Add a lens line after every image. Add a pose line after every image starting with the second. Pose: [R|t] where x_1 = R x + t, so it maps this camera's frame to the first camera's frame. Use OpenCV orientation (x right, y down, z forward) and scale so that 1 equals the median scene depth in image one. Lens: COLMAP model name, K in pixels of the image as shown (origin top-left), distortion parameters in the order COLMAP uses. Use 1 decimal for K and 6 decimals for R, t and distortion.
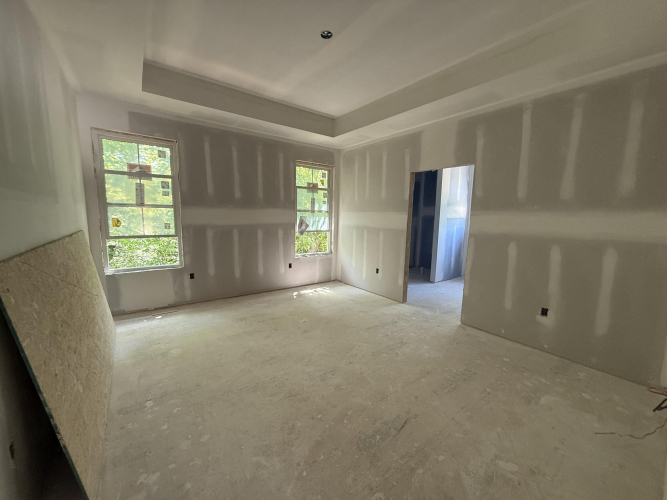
lens RADIAL K [[263.9, 0, 335.6], [0, 263.9, 252.7], [0, 0, 1]] dist [-0.001646, -0.000374]
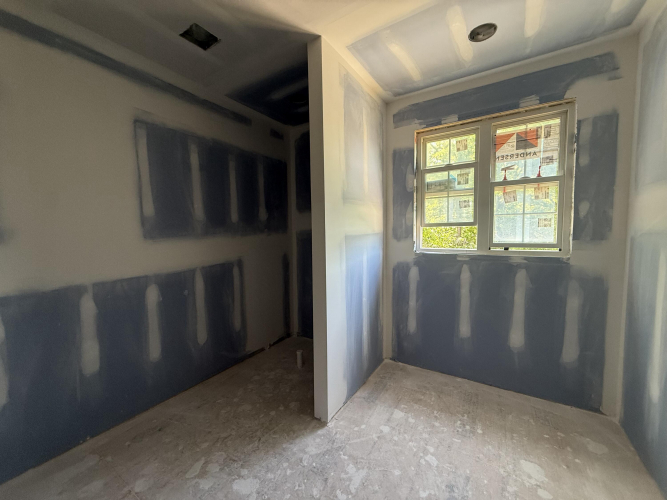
lens RADIAL K [[263.9, 0, 332.6], [0, 263.9, 249.7], [0, 0, 1]] dist [-0.001646, -0.000374]
pose [[0.936419, -0.057888, 0.346076, 0.267054], [0.081189, 0.995278, -0.053205, -0.089445], [-0.341362, 0.077919, 0.936697, 0.636290]]
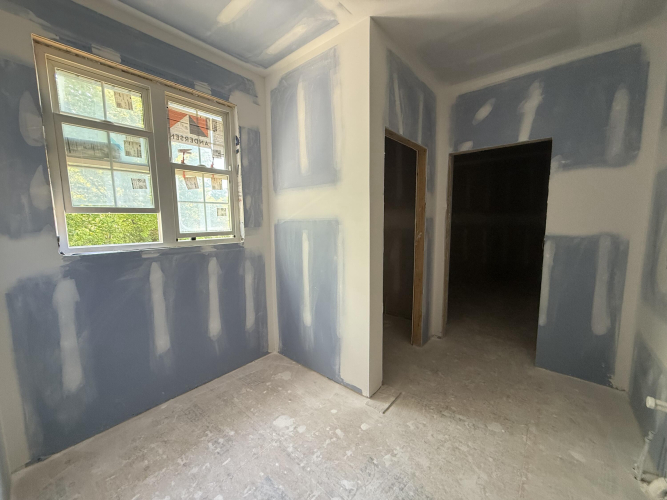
lens RADIAL K [[263.9, 0, 332.0], [0, 263.9, 249.6], [0, 0, 1]] dist [-0.001646, -0.000374]
pose [[-0.208675, -0.134709, 0.968663, 0.246878], [0.135472, 0.976938, 0.165044, -0.109678], [-0.968557, 0.165667, -0.185613, 0.793592]]
